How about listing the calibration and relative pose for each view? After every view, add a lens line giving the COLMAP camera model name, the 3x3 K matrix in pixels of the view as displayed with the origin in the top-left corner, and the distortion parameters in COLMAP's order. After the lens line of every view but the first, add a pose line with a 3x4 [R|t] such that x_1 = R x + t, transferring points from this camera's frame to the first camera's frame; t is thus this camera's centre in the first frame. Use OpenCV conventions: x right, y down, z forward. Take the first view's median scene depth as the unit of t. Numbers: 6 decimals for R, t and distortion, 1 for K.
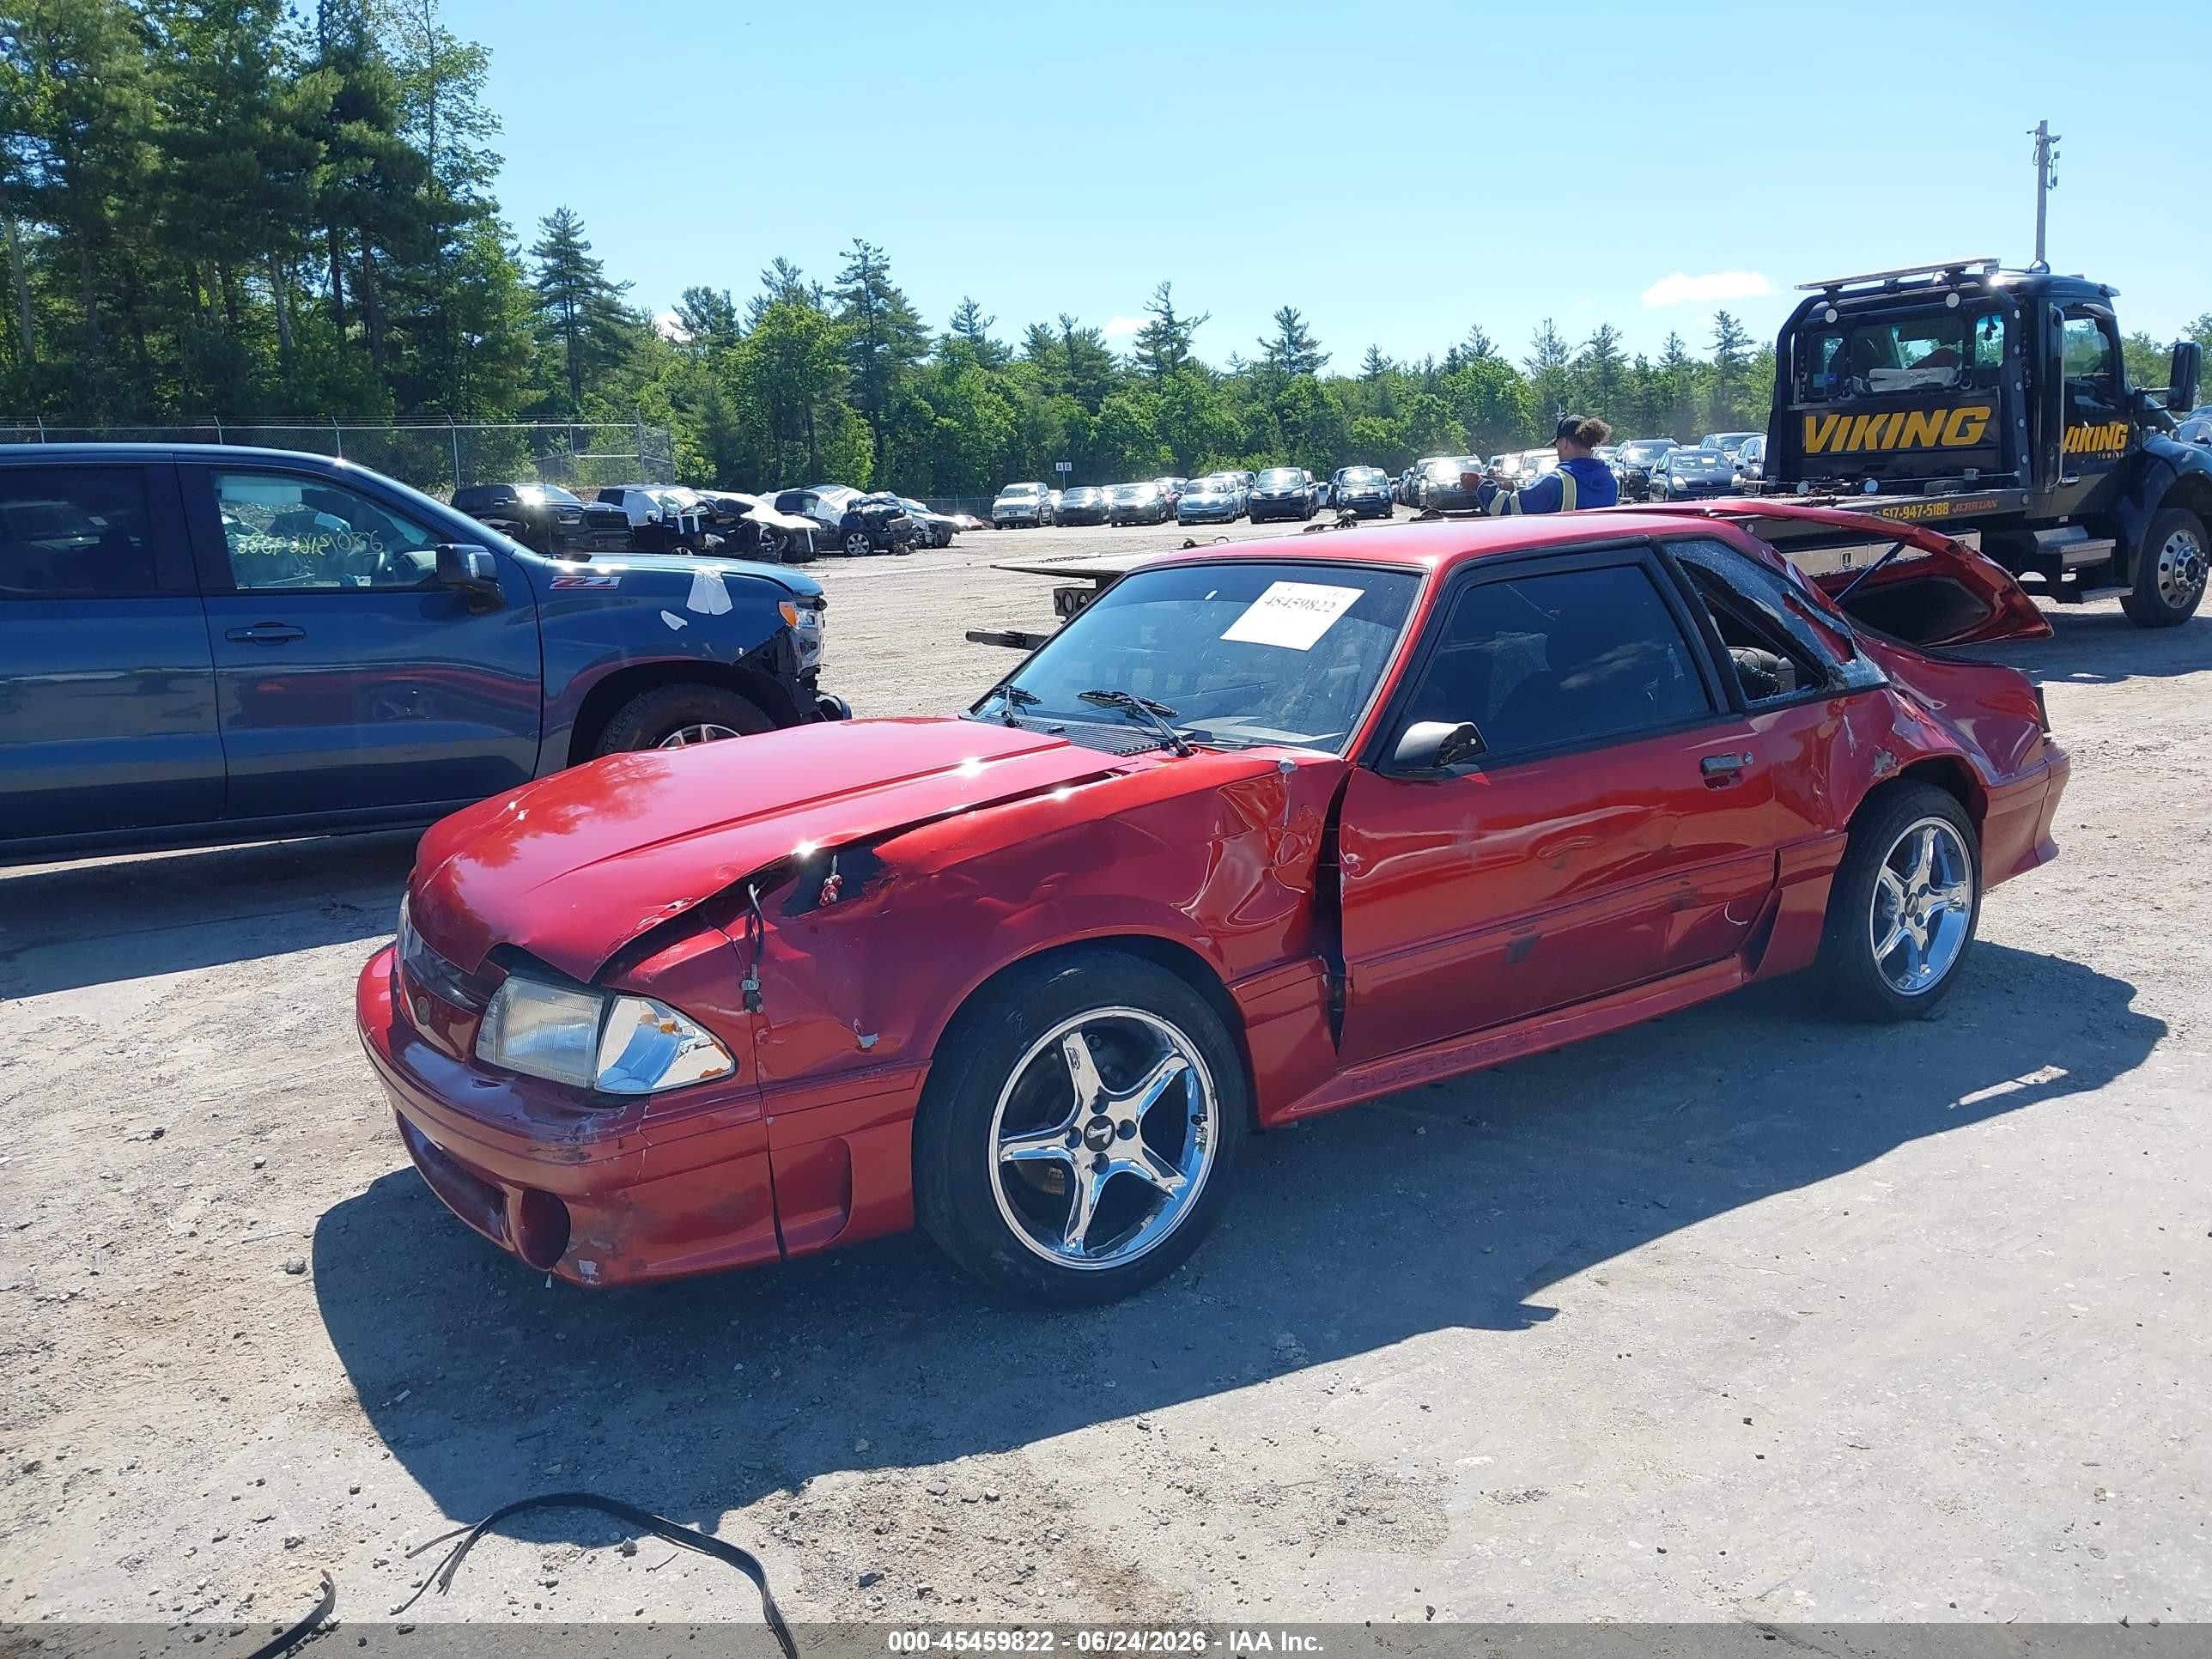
lens RADIAL K [[1750.8, 0, 1120.2], [0, 1750.8, 832.7], [0, 0, 1]] dist [0.032740, -0.046451]
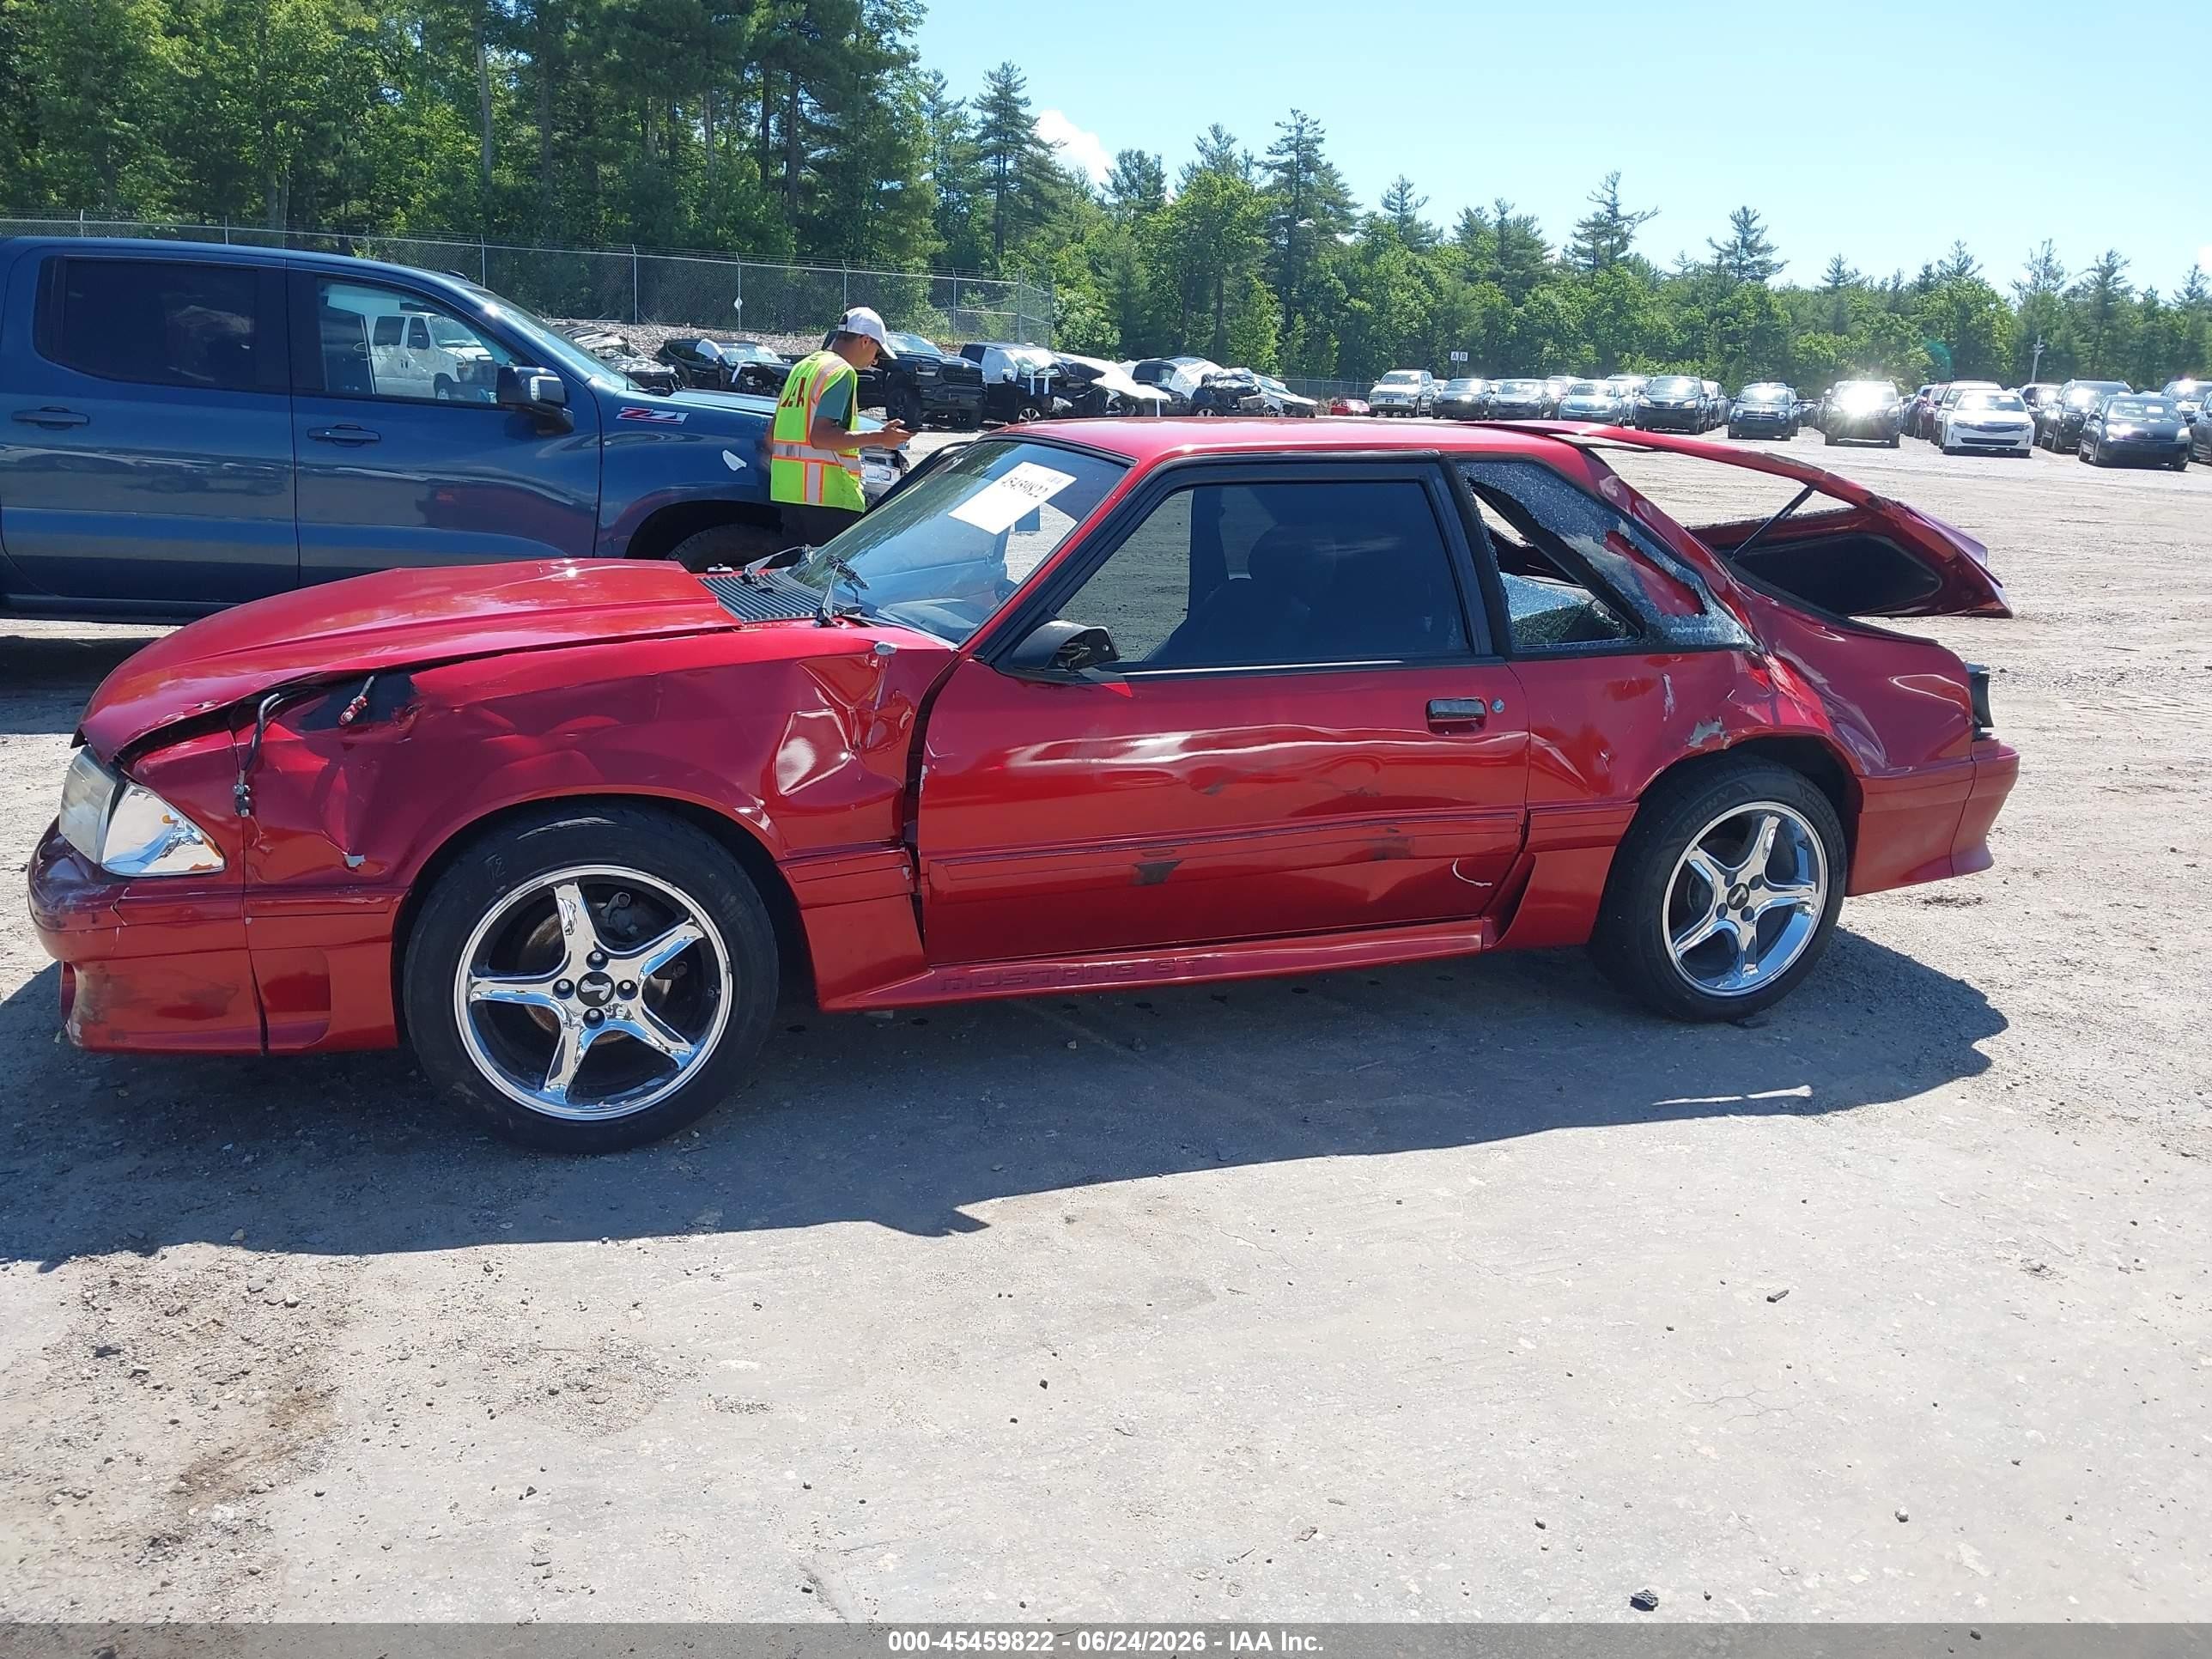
lens RADIAL K [[1750.8, 0, 1090.6], [0, 1750.8, 824.7], [0, 0, 1]] dist [0.032740, -0.046451]
pose [[0.968638, 0.137045, -0.207264, 0.306952], [-0.124362, 0.989541, 0.073096, -0.019312], [0.215114, -0.045027, 0.975550, 0.058419]]
